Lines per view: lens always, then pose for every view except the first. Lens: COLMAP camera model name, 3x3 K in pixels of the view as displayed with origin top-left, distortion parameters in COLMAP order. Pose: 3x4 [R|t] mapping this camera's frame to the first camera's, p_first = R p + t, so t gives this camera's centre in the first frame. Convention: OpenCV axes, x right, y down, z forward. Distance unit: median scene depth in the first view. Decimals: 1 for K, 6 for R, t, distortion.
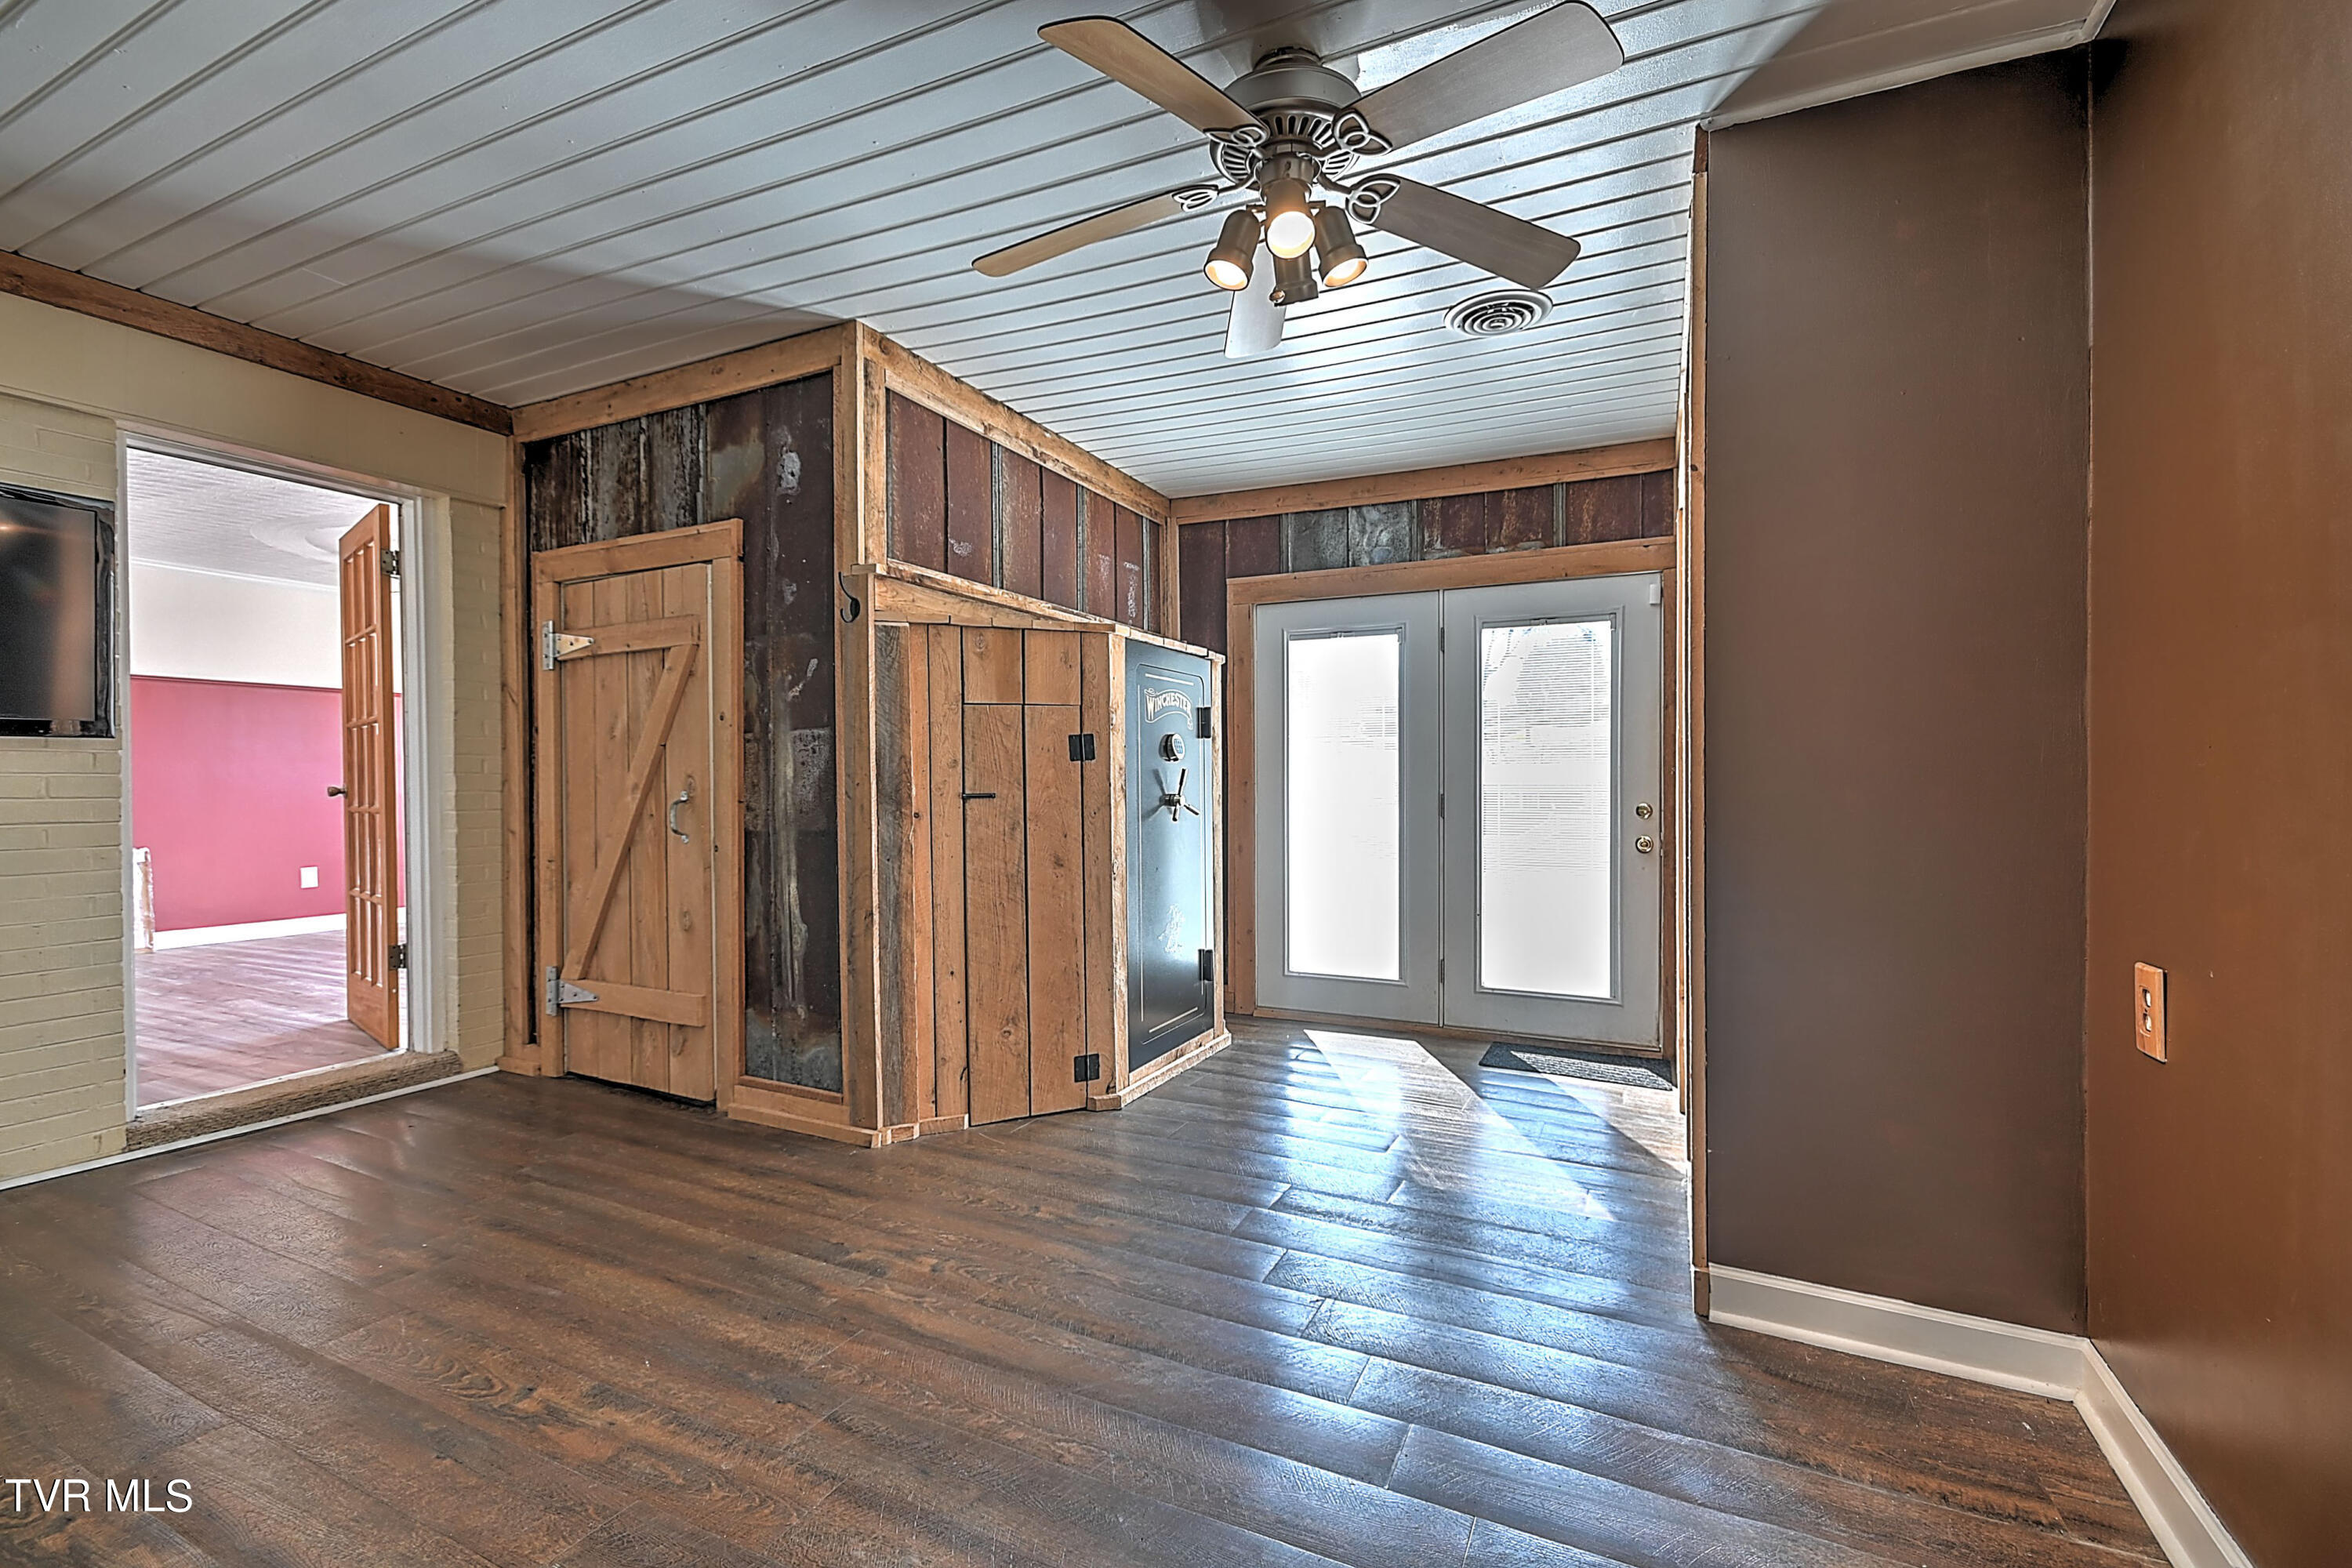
lens RADIAL K [[1032.4, 0, 1169.5], [0, 1032.4, 790.4], [0, 0, 1]] dist [0.014646, -0.006633]
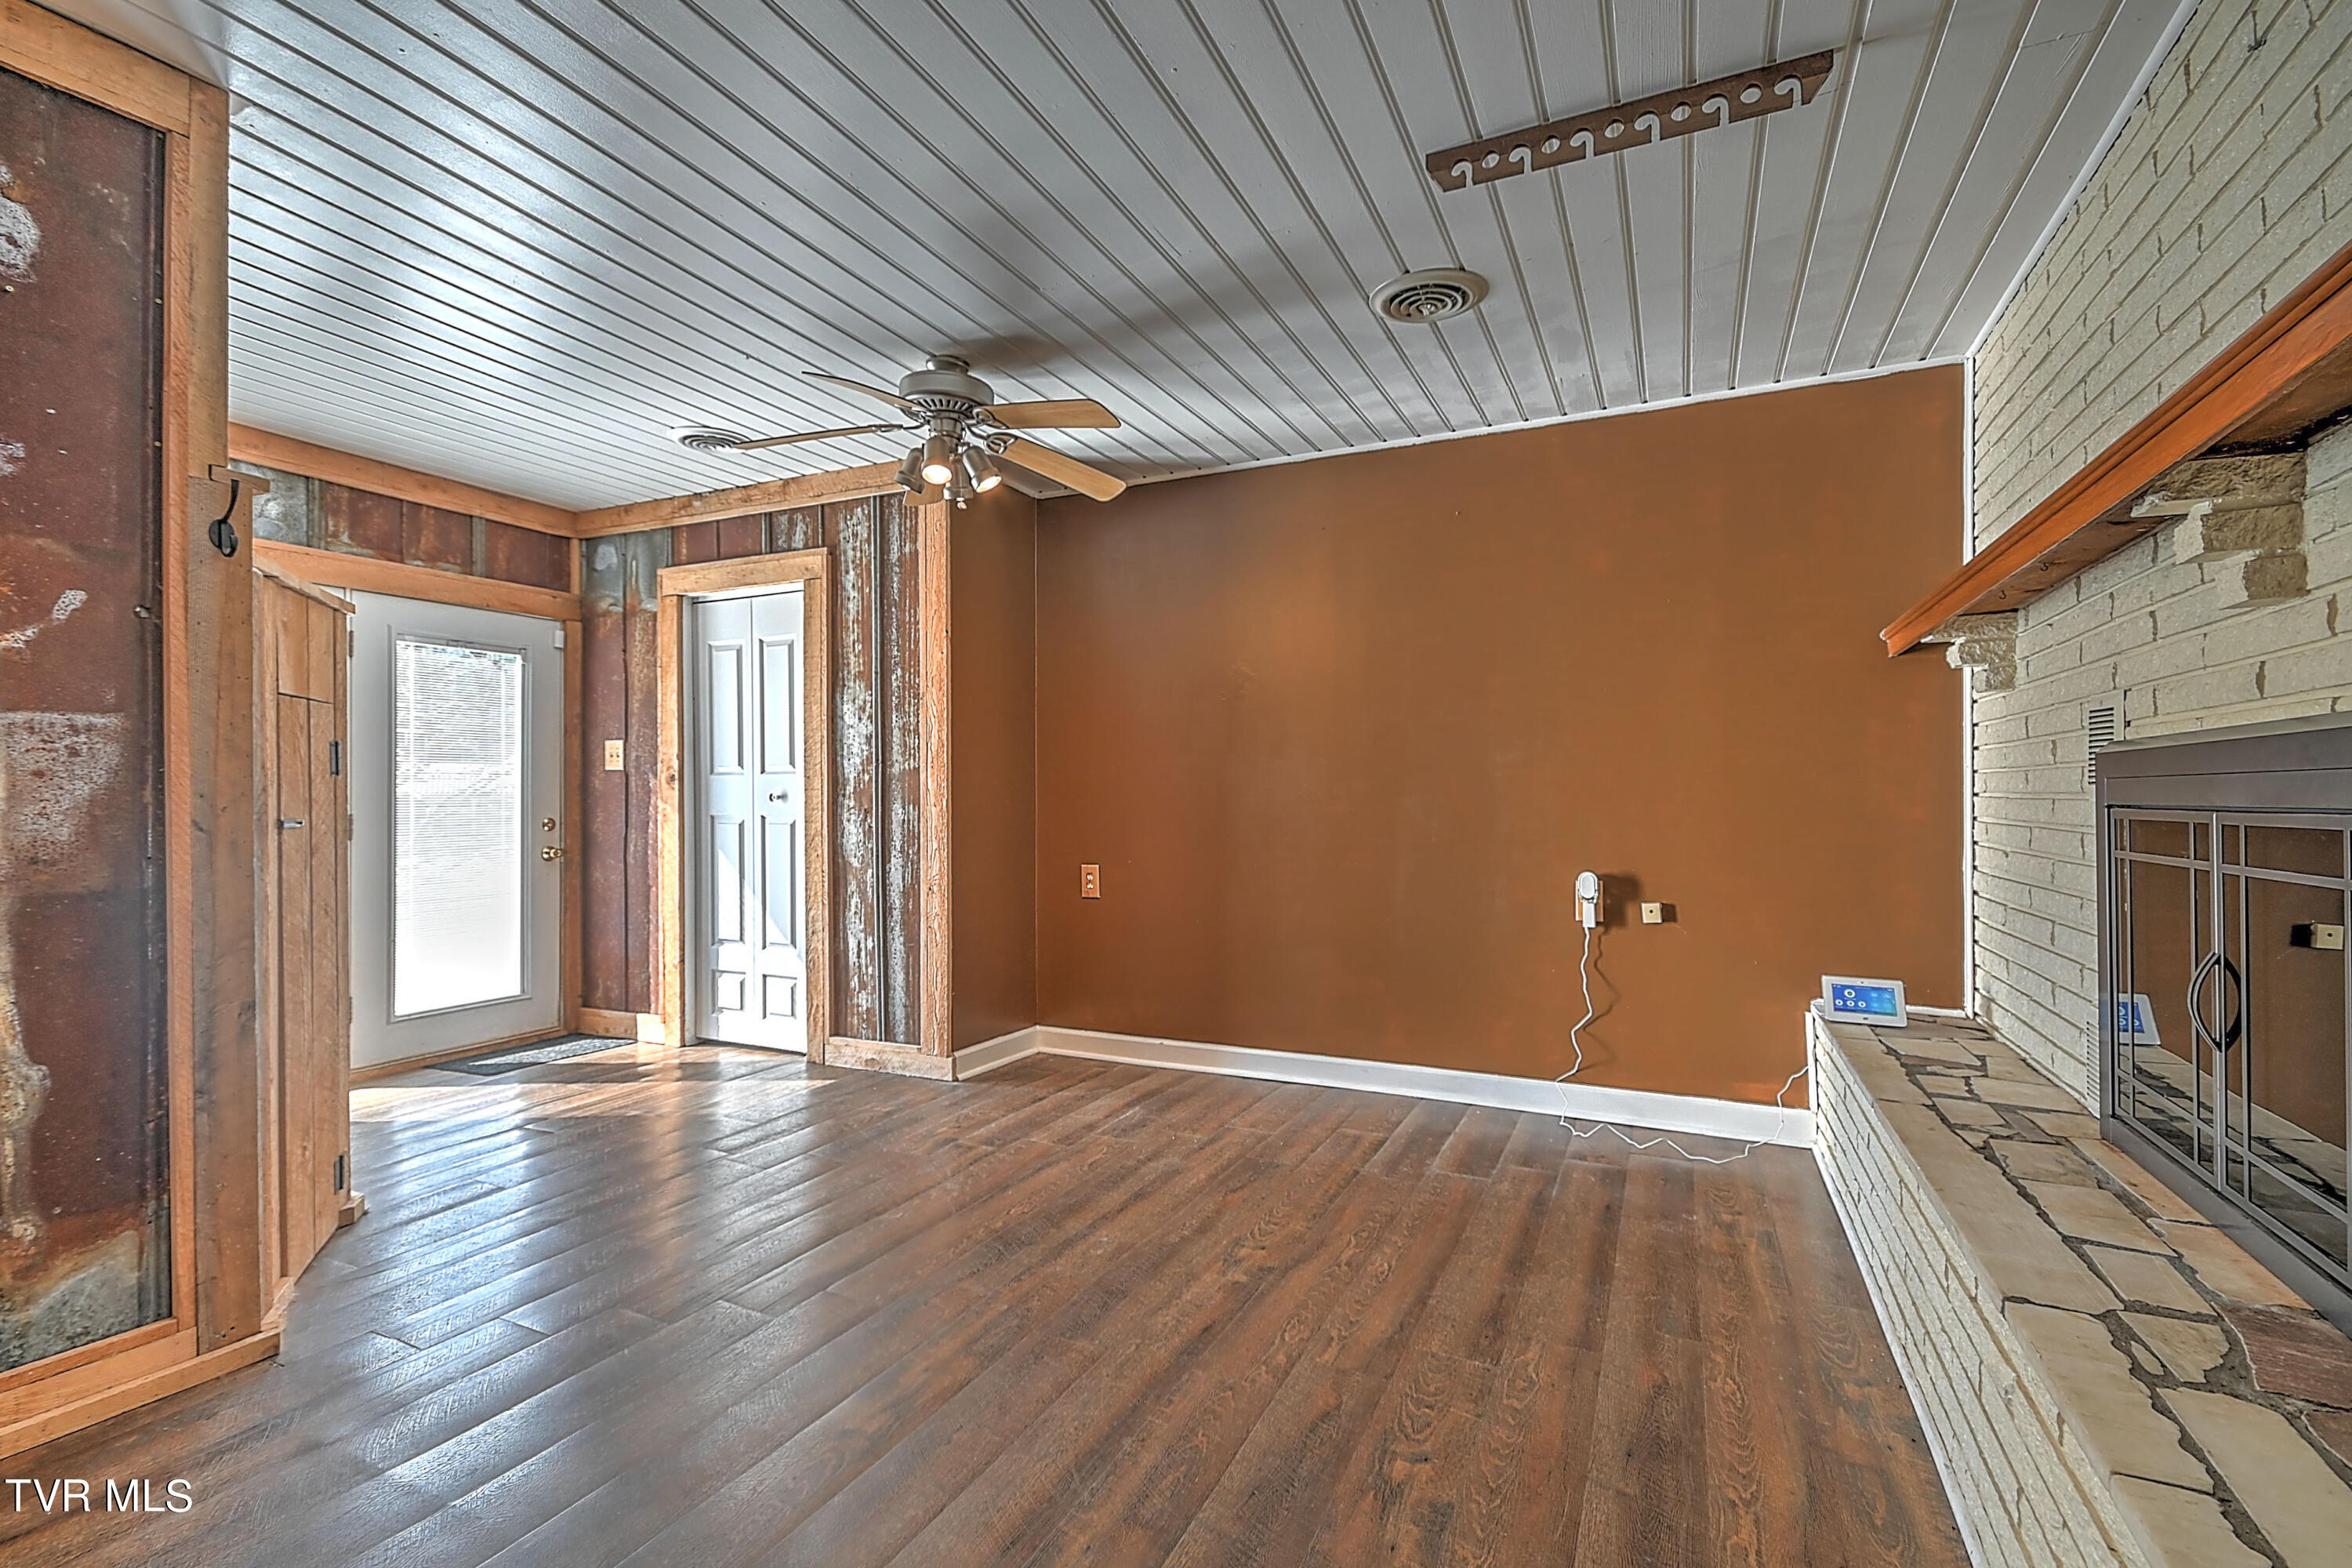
lens RADIAL K [[1032.4, 0, 1169.5], [0, 1032.4, 790.4], [0, 0, 1]] dist [0.014646, -0.006633]
pose [[0.000197, 0.002816, 0.999996, -0.738026], [0.011064, 0.999935, -0.002818, -0.007393], [-0.999939, 0.011064, 0.000166, 0.322575]]
